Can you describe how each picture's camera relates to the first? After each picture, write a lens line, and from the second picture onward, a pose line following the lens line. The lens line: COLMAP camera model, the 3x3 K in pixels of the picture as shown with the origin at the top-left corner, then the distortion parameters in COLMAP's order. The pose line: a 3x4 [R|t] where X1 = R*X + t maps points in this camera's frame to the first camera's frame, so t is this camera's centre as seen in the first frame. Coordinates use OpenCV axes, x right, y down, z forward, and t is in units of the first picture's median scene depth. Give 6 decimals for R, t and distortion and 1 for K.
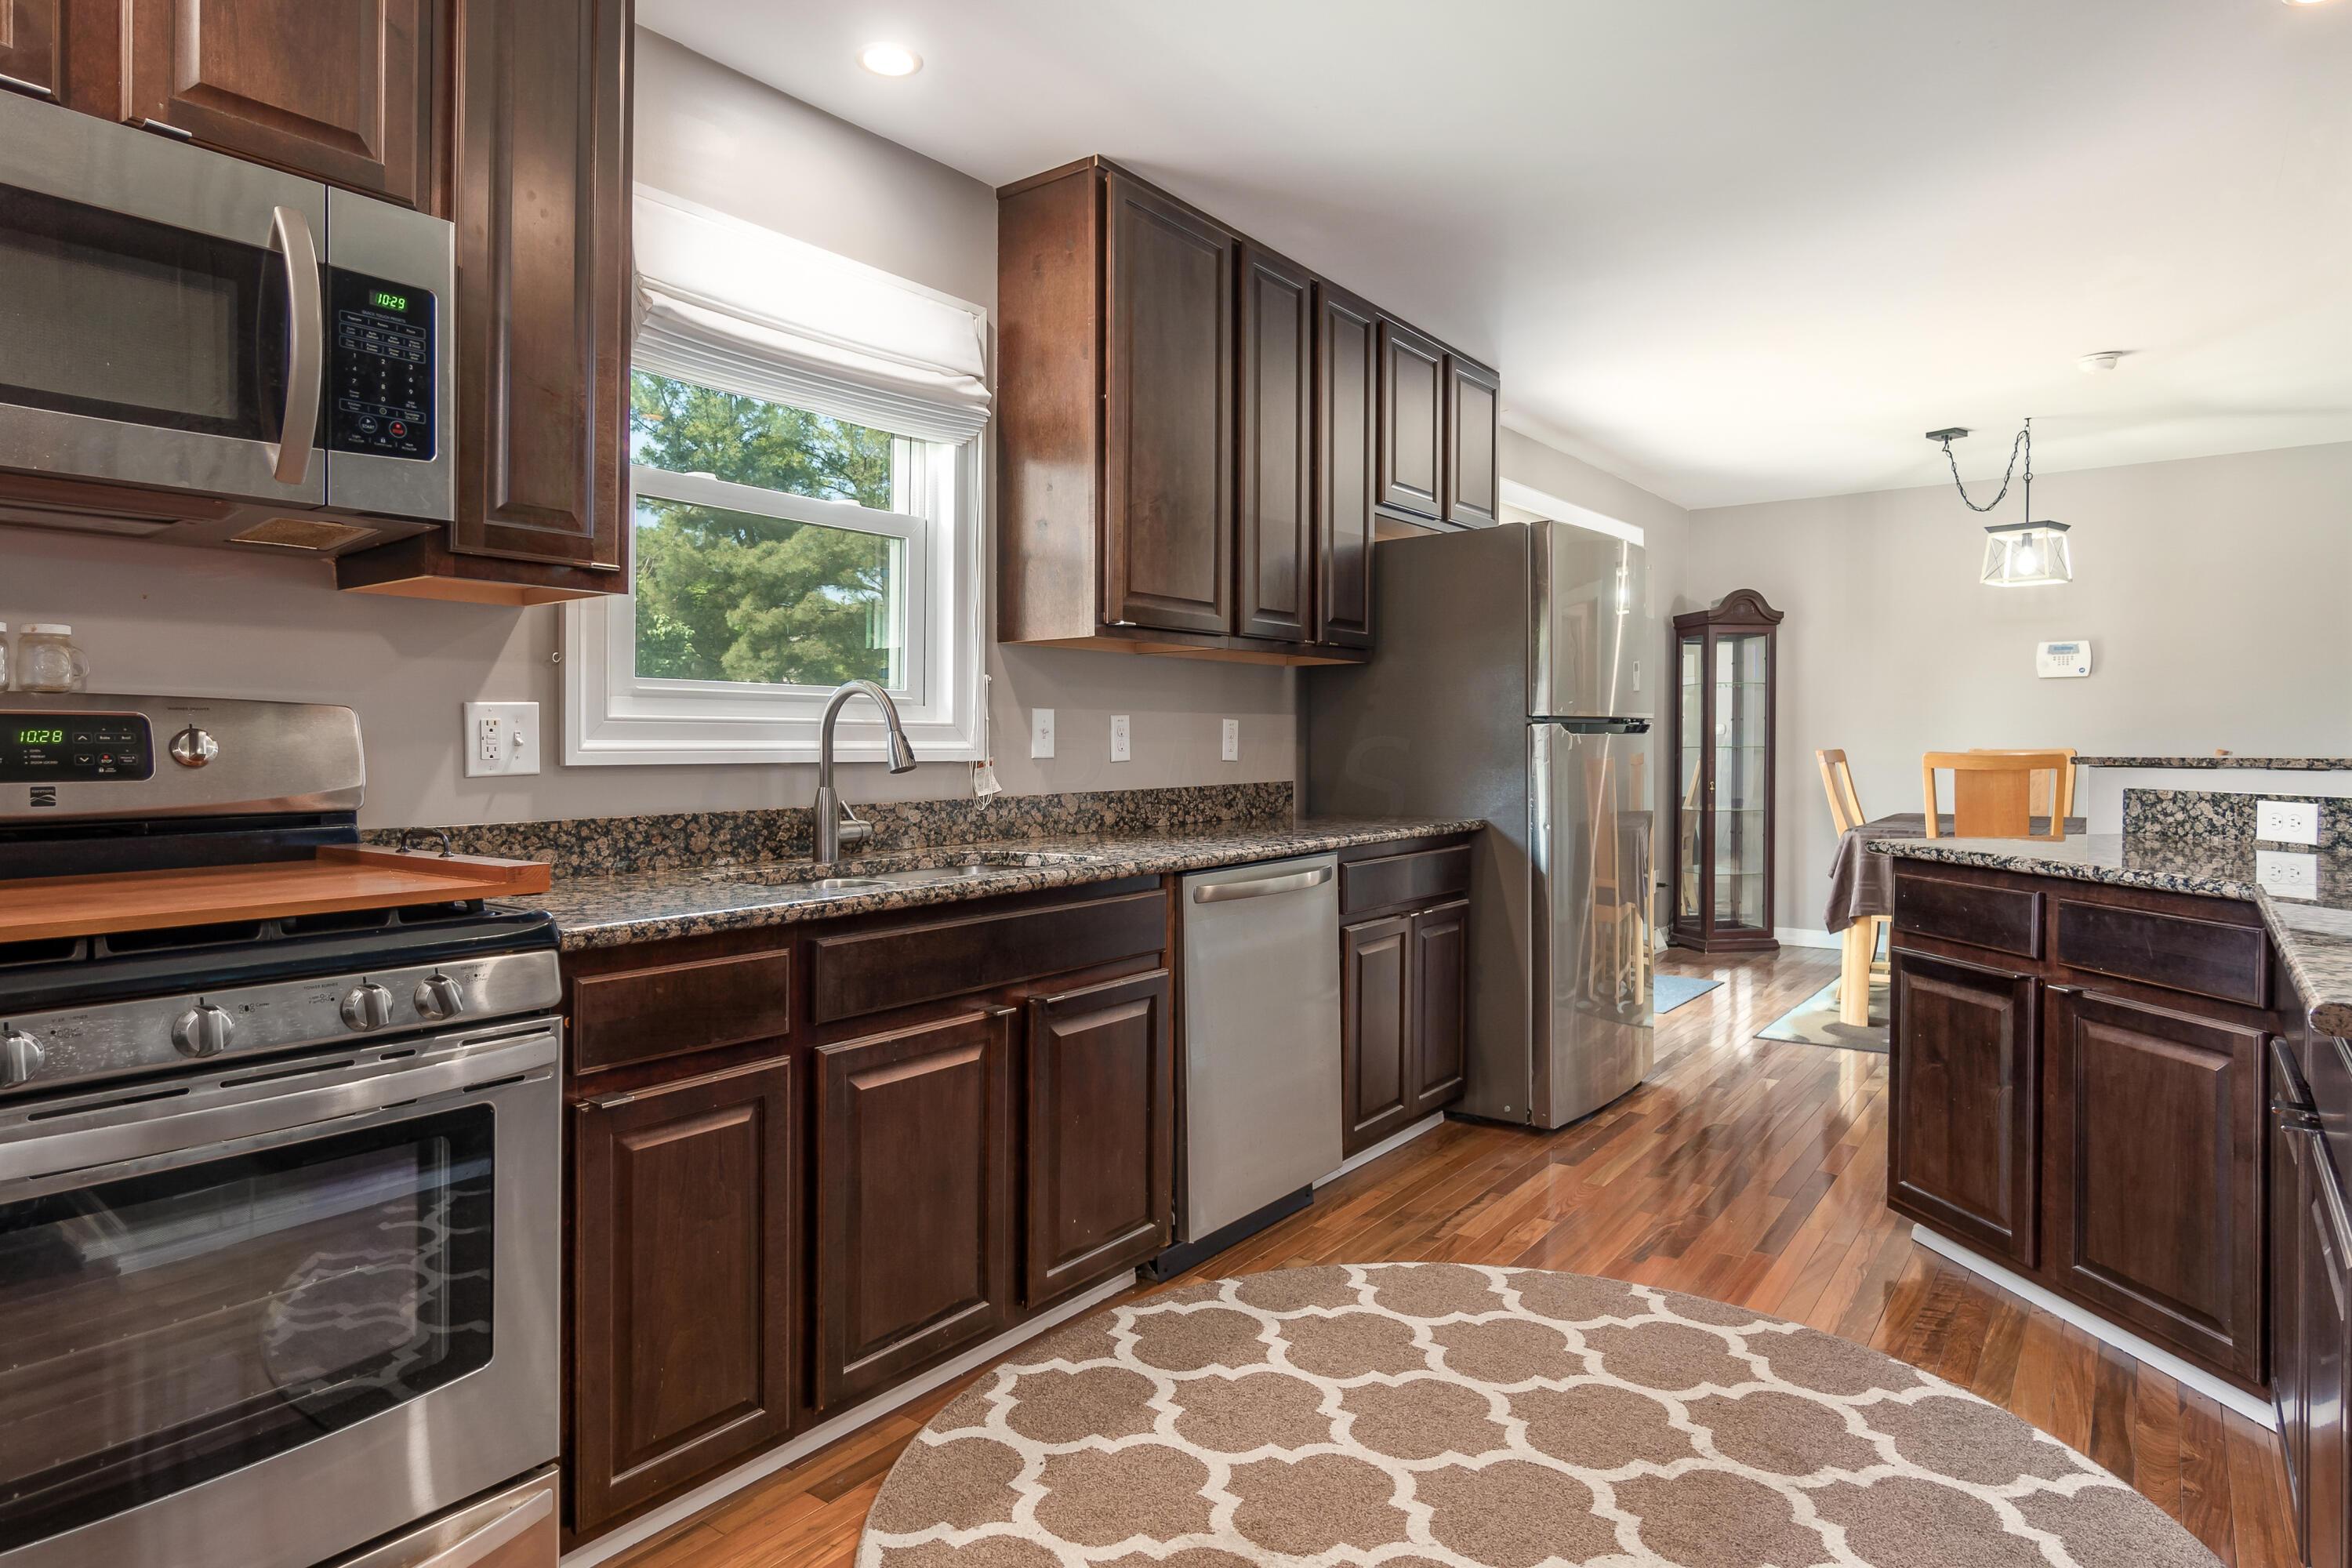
lens RADIAL K [[1360.1, 0, 1176.0], [0, 1360.1, 784.0], [0, 0, 1]] dist [0.001778, 0.000914]
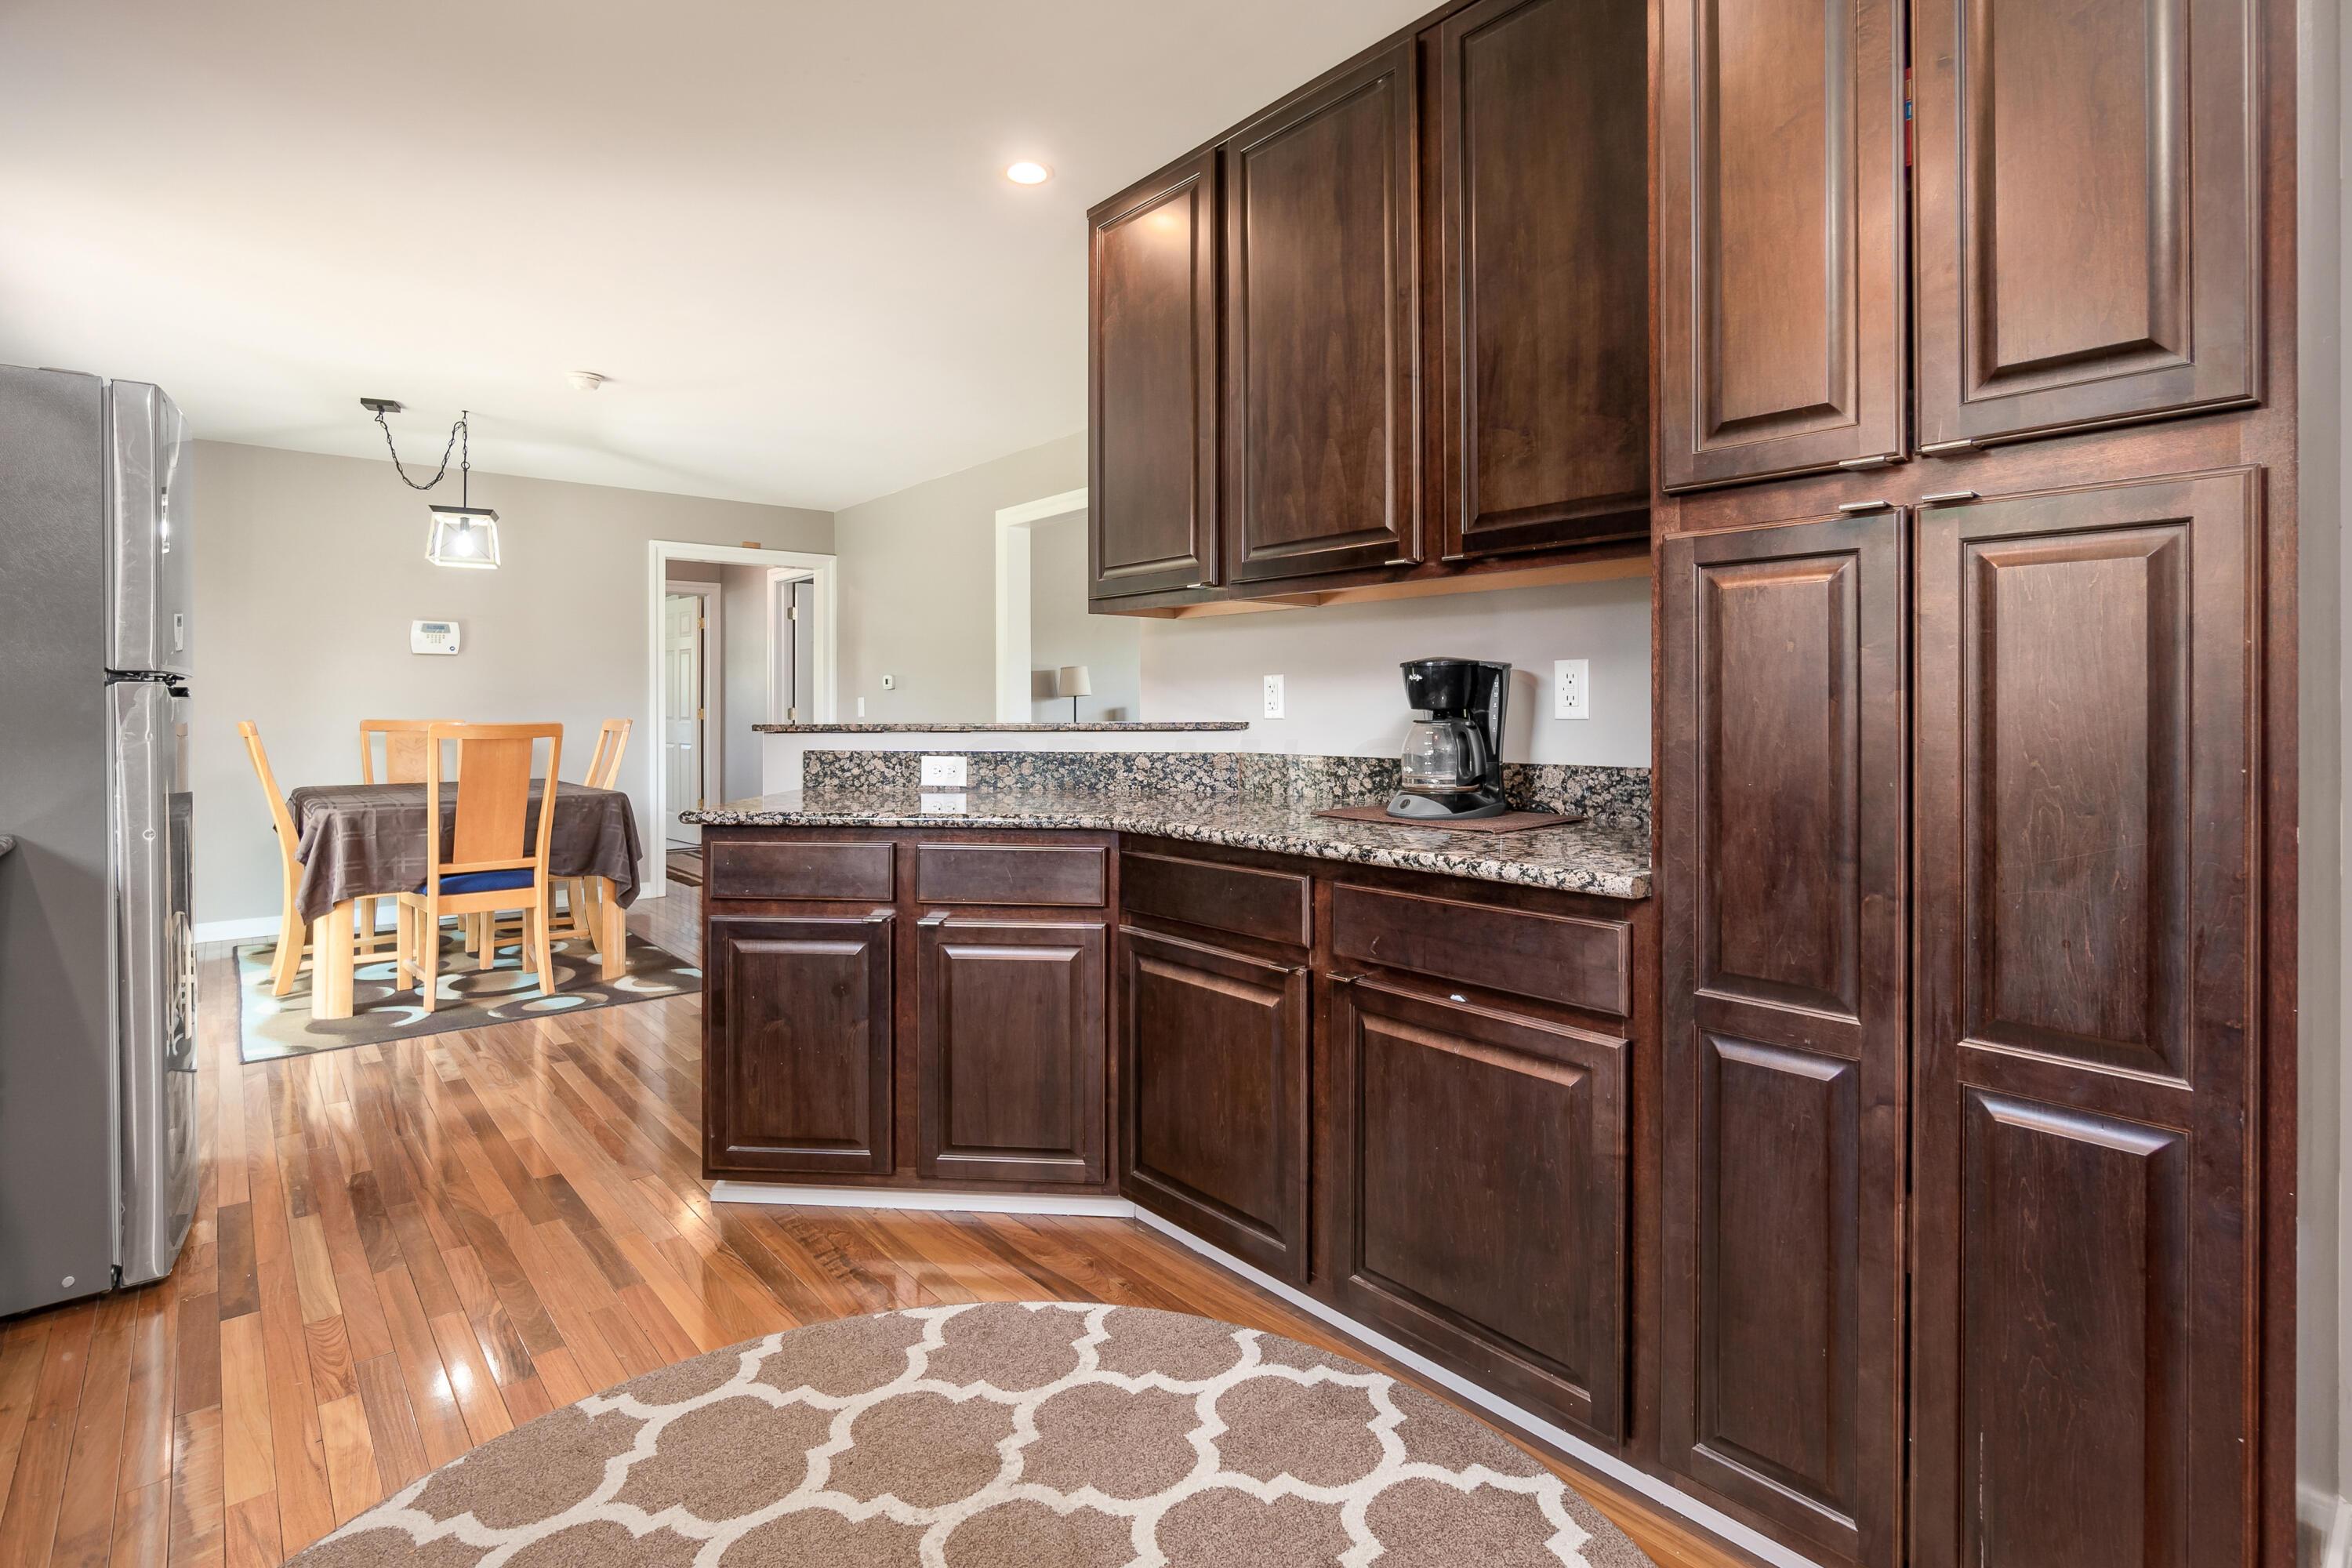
lens RADIAL K [[1119.7, 0, 1172.7], [0, 1119.7, 723.4], [0, 0, 1]] dist [-0.004789, -0.000548]
pose [[0.221840, -0.006512, 0.975061, -0.222871], [0.029490, 0.999565, -0.000033, -0.012994], [-0.974637, 0.028762, 0.221936, 0.547628]]
